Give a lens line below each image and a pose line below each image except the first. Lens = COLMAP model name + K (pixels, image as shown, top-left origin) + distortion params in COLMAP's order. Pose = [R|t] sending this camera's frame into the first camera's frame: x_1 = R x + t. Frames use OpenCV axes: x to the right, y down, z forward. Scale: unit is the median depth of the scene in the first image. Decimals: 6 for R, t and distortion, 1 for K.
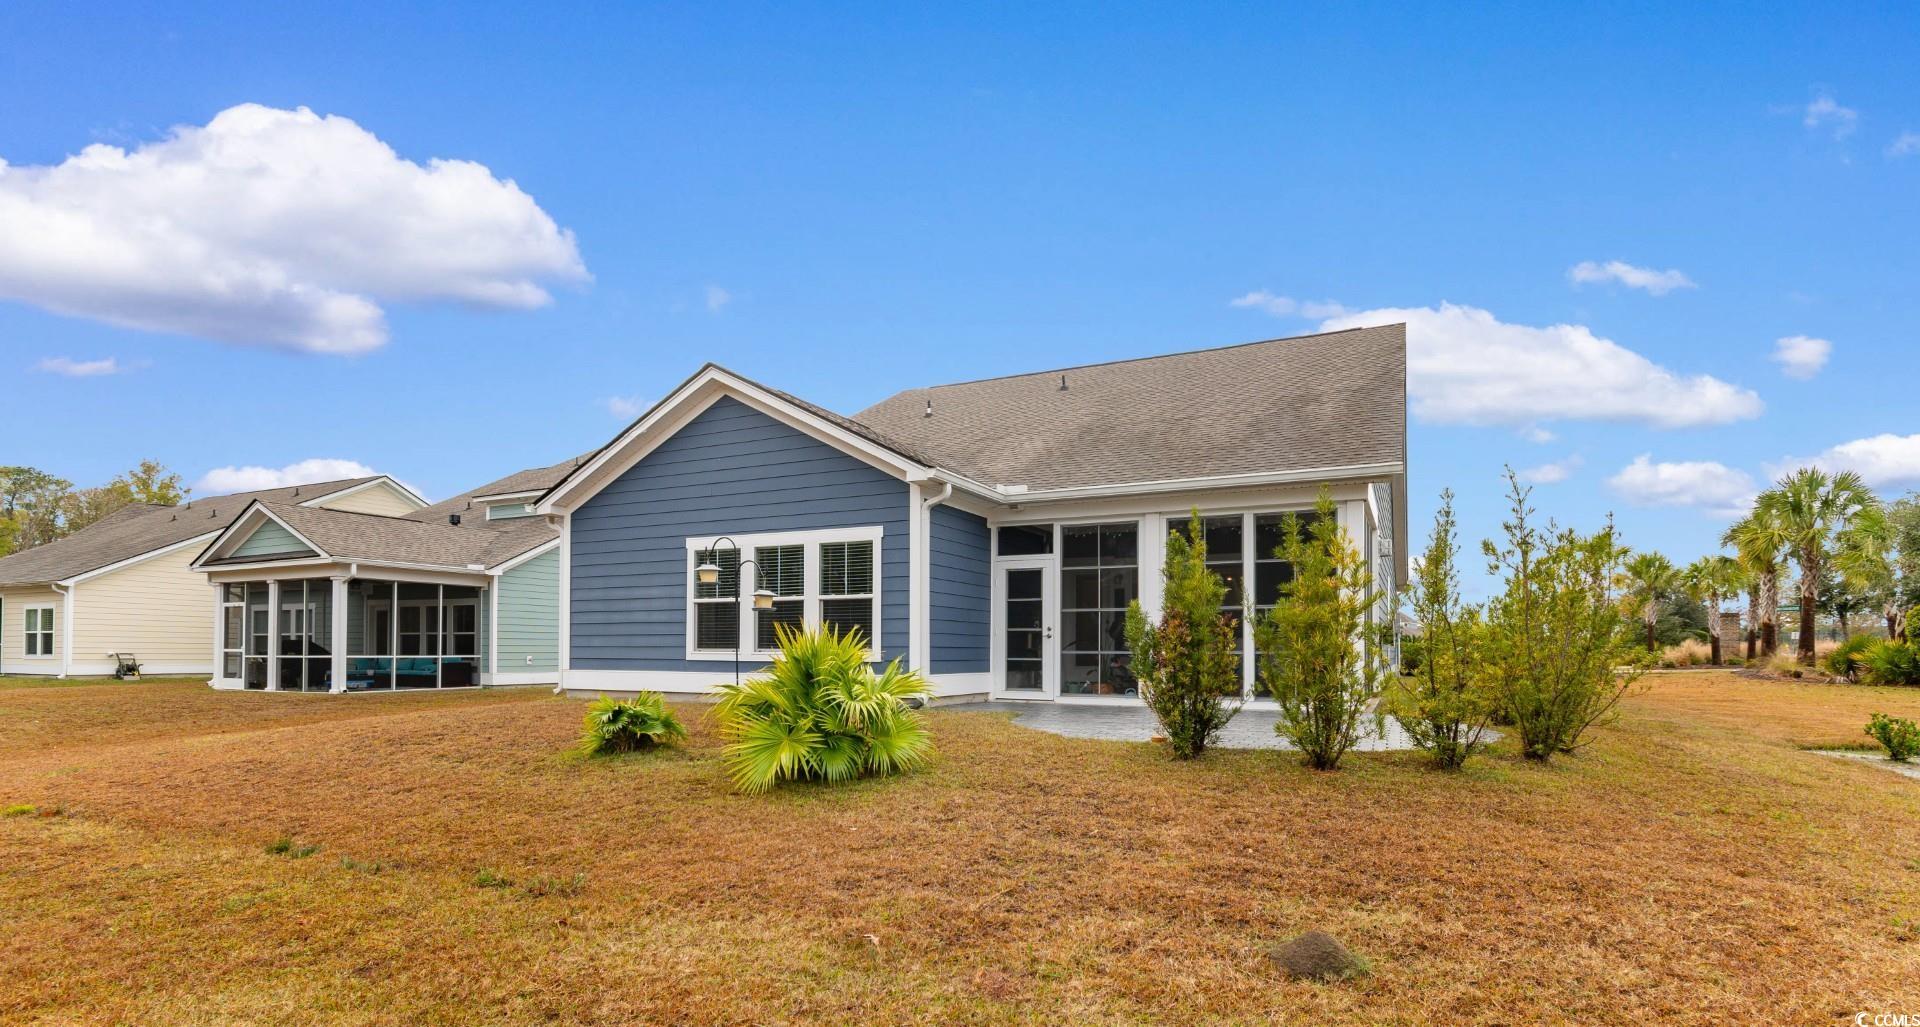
lens RADIAL K [[910.6, 0, 960.2], [0, 910.6, 634.5], [0, 0, 1]] dist [0.000936, 0.000012]
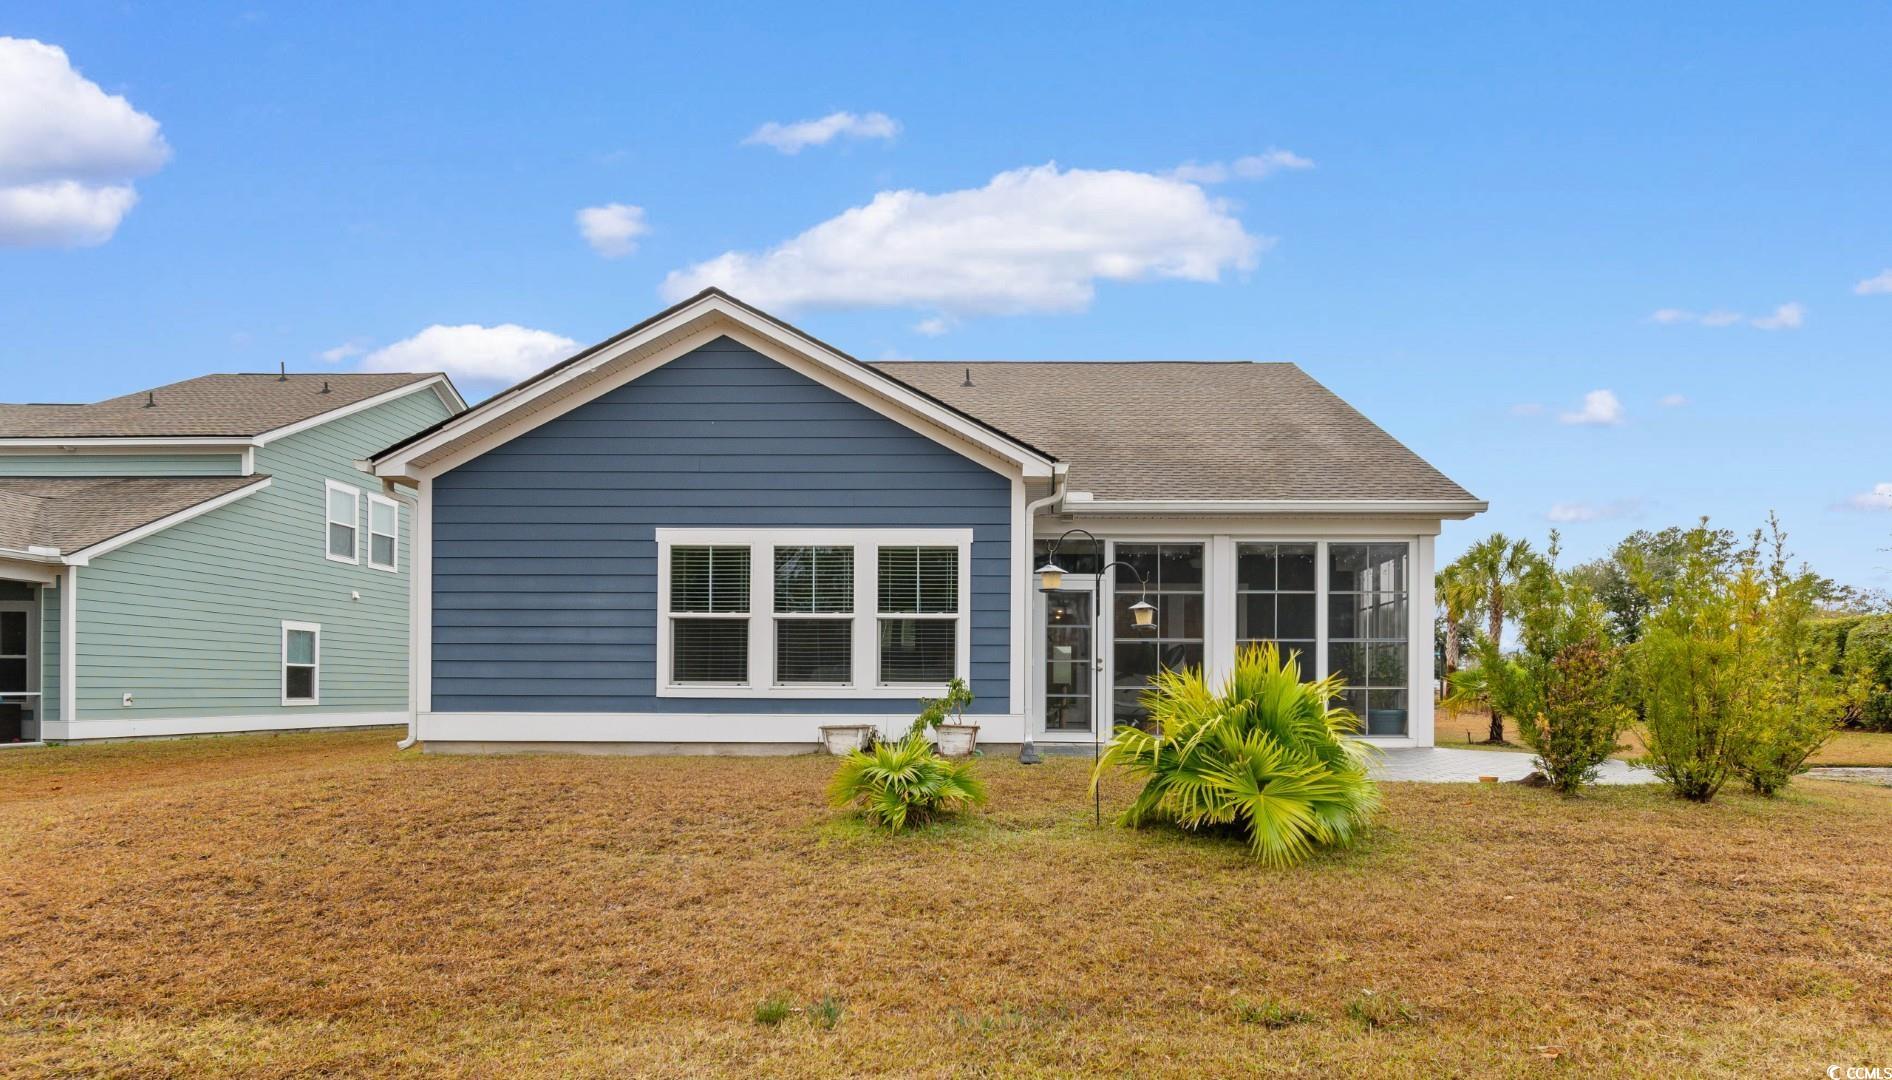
lens RADIAL K [[1017.0, 0, 946.4], [0, 1017.0, 688.0], [0, 0, 1]] dist [-0.000091, 0.000080]
pose [[0.906686, 0.002194, 0.421800, -0.445859], [-0.008991, 0.999860, 0.014126, 0.007654], [-0.421710, -0.016600, 0.906579, 0.179585]]
